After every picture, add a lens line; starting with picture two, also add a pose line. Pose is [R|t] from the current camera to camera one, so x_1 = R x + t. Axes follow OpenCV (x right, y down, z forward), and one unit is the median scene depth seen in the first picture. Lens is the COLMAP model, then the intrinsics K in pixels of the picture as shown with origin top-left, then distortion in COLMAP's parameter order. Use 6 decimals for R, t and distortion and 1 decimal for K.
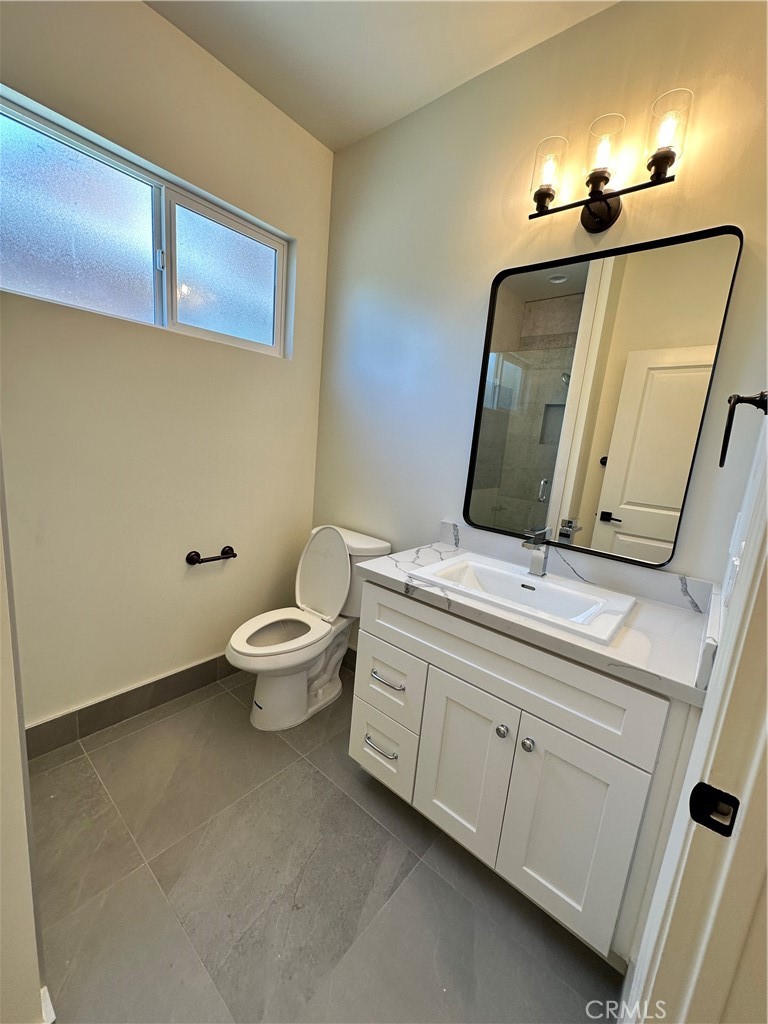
lens RADIAL K [[408.3, 0, 387.0], [0, 408.3, 511.8], [0, 0, 1]] dist [-0.004486, 0.000668]
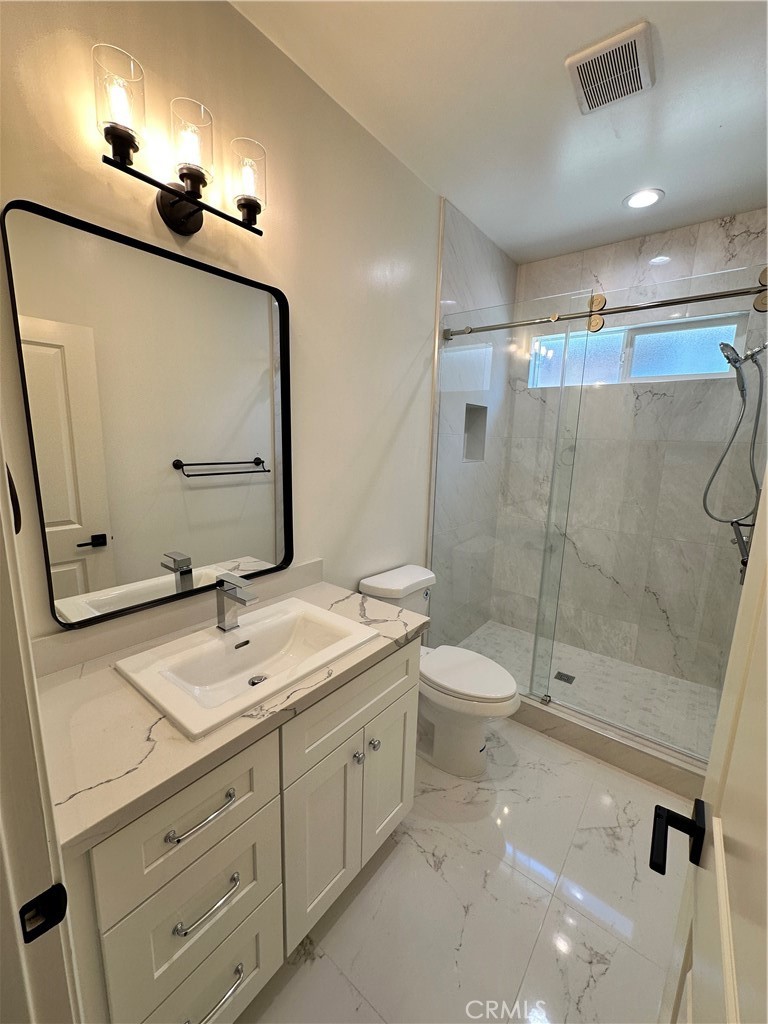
lens RADIAL K [[408.3, 0, 387.0], [0, 408.3, 511.0], [0, 0, 1]] dist [-0.004486, 0.000668]
pose [[-0.041520, -0.265838, 0.963123, -0.491056], [0.150192, 0.951341, 0.269060, -0.311369], [-0.987785, 0.155825, 0.000427, 0.687198]]
